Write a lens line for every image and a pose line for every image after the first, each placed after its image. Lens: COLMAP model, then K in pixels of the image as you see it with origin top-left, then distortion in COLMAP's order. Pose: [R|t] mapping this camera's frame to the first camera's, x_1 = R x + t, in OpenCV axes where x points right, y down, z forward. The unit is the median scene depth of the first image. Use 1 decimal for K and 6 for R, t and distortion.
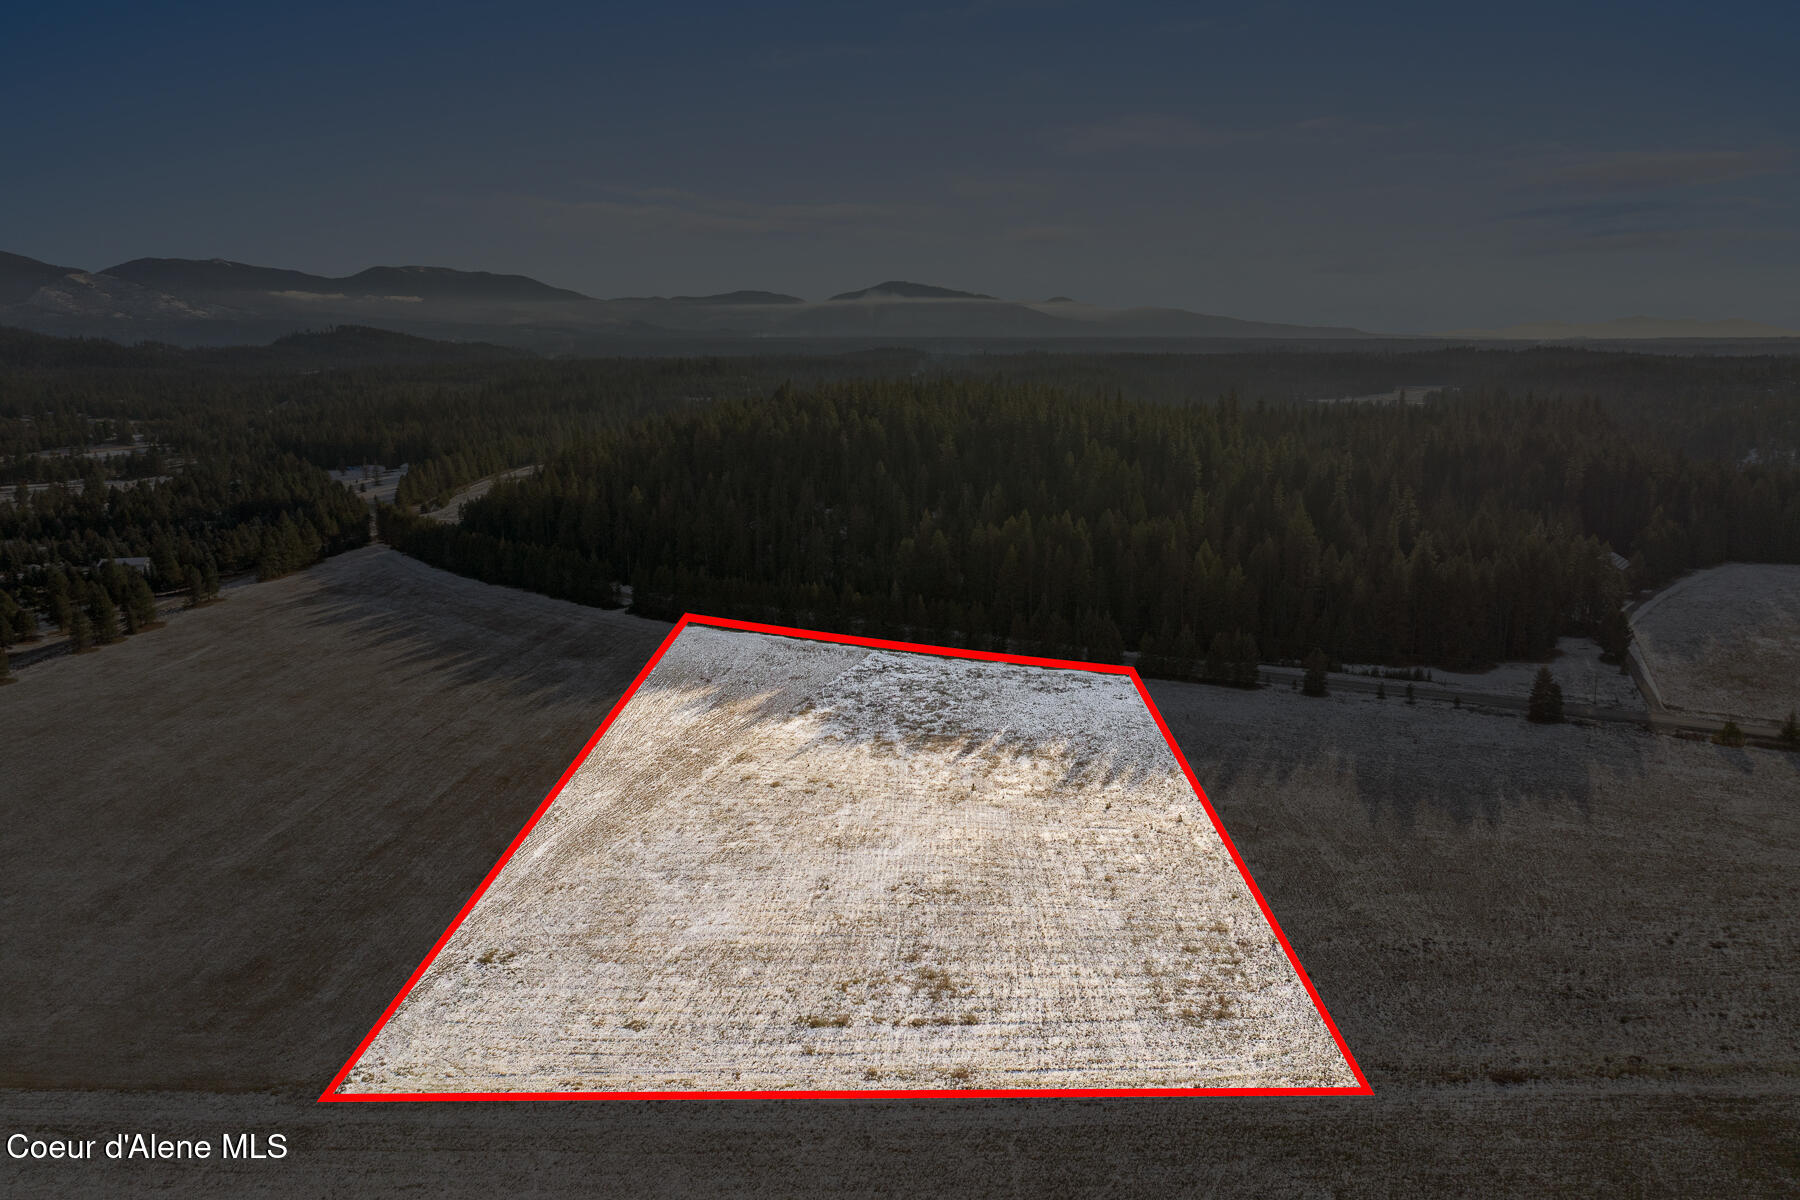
lens RADIAL K [[1230.6, 0, 907.5], [0, 1230.6, 601.0], [0, 0, 1]] dist [-0.009289, 0.004209]
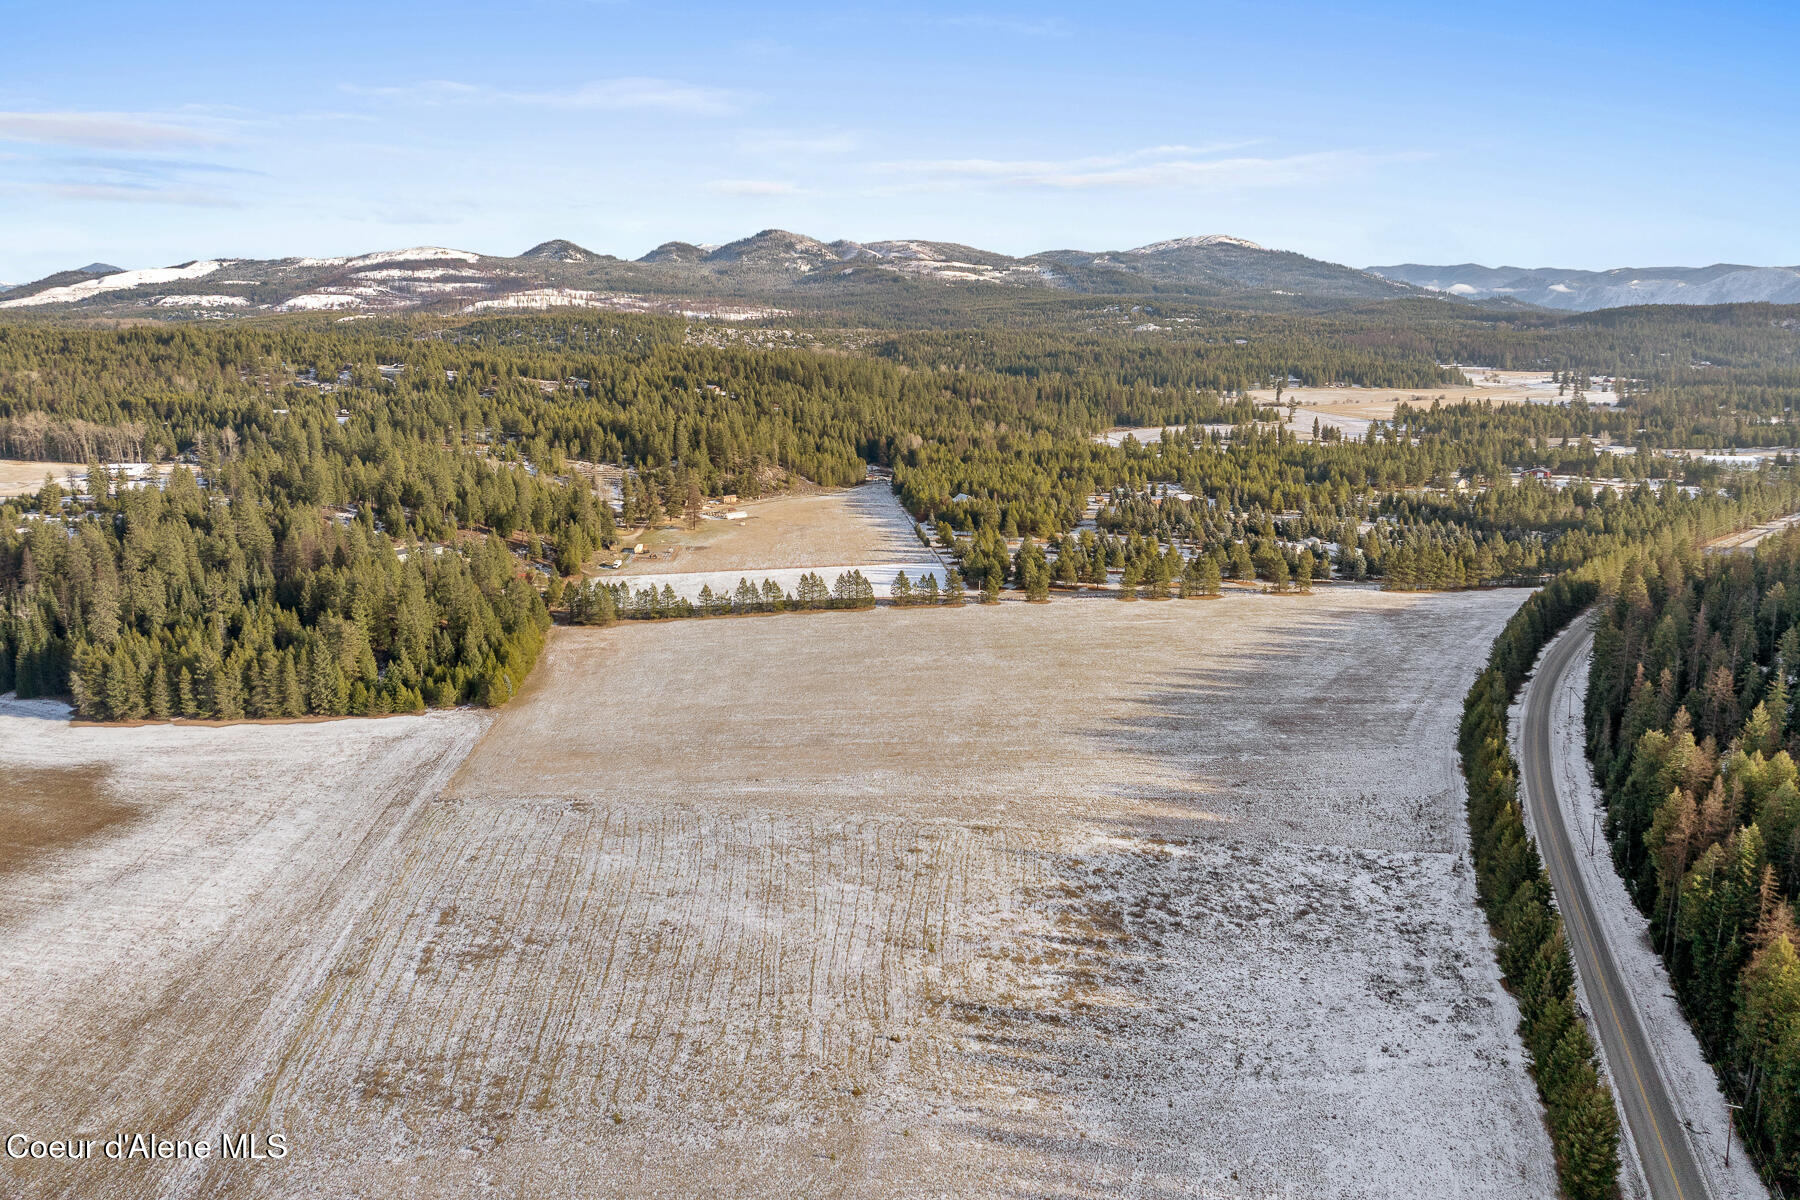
lens RADIAL K [[1230.6, 0, 912.2], [0, 1230.6, 600.0], [0, 0, 1]] dist [-0.009289, 0.004209]
pose [[0.132826, 0.223482, -0.965616, 1.084798], [-0.204907, 0.959392, 0.193855, -0.319918], [0.969727, 0.172112, 0.173225, 1.052201]]
